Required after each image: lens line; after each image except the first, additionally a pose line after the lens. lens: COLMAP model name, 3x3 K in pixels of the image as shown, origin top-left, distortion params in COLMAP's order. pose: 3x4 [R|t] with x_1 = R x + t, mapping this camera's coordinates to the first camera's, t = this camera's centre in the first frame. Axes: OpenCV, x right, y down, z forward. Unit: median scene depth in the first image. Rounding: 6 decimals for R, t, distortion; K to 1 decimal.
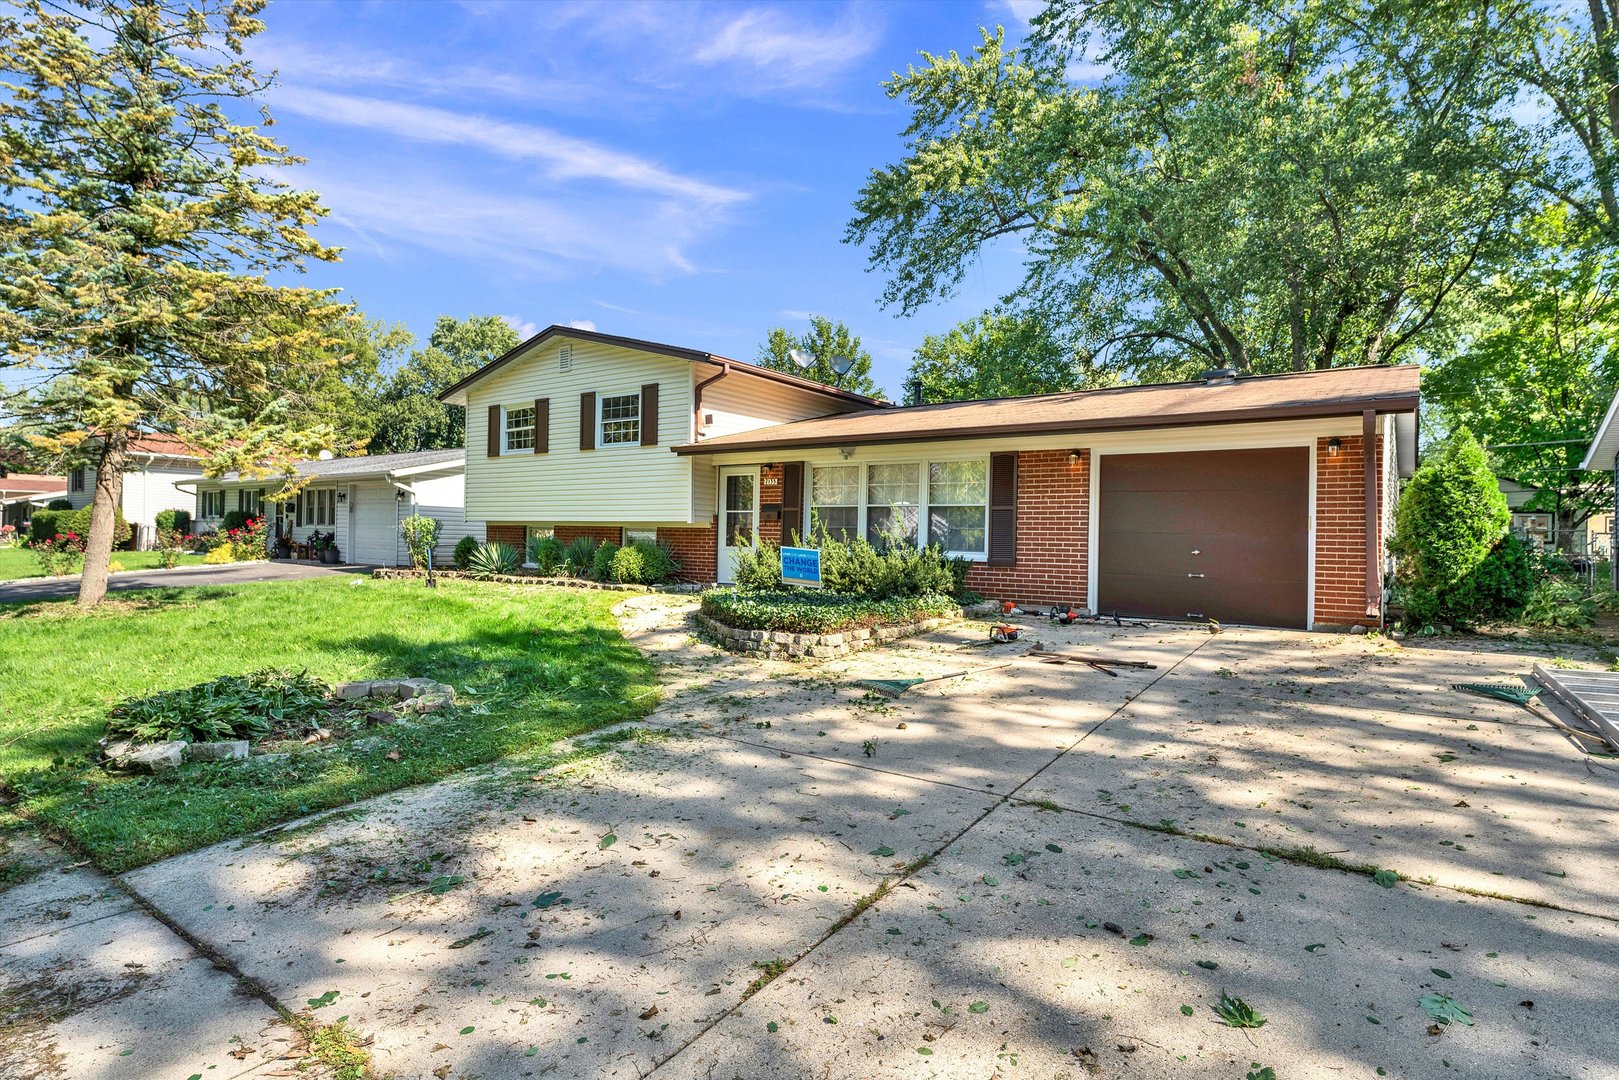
lens RADIAL K [[726.9, 0, 803.2], [0, 726.9, 538.8], [0, 0, 1]] dist [-0.001789, 0.000400]
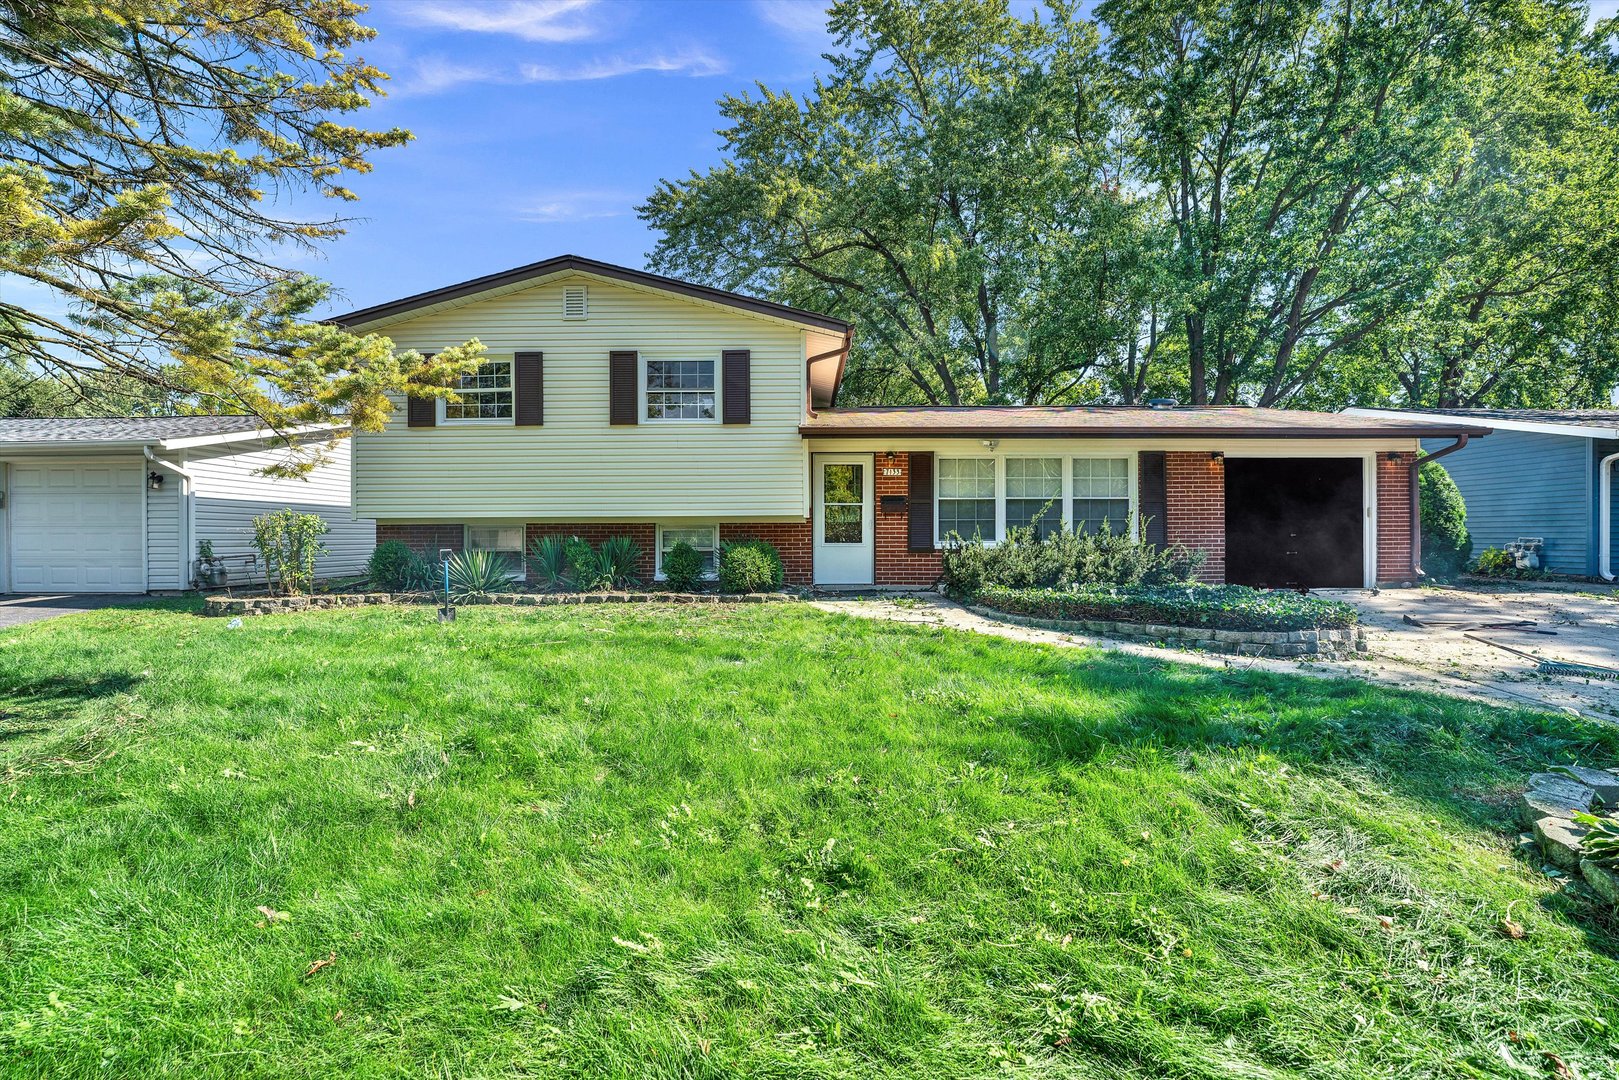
lens RADIAL K [[702.8, 0, 801.4], [0, 702.8, 543.9], [0, 0, 1]] dist [-0.023105, -0.000185]
pose [[0.838813, -0.028529, 0.543671, -0.596327], [0.022474, 0.999589, 0.017779, -0.005495], [-0.543955, -0.002695, 0.839110, 0.295163]]
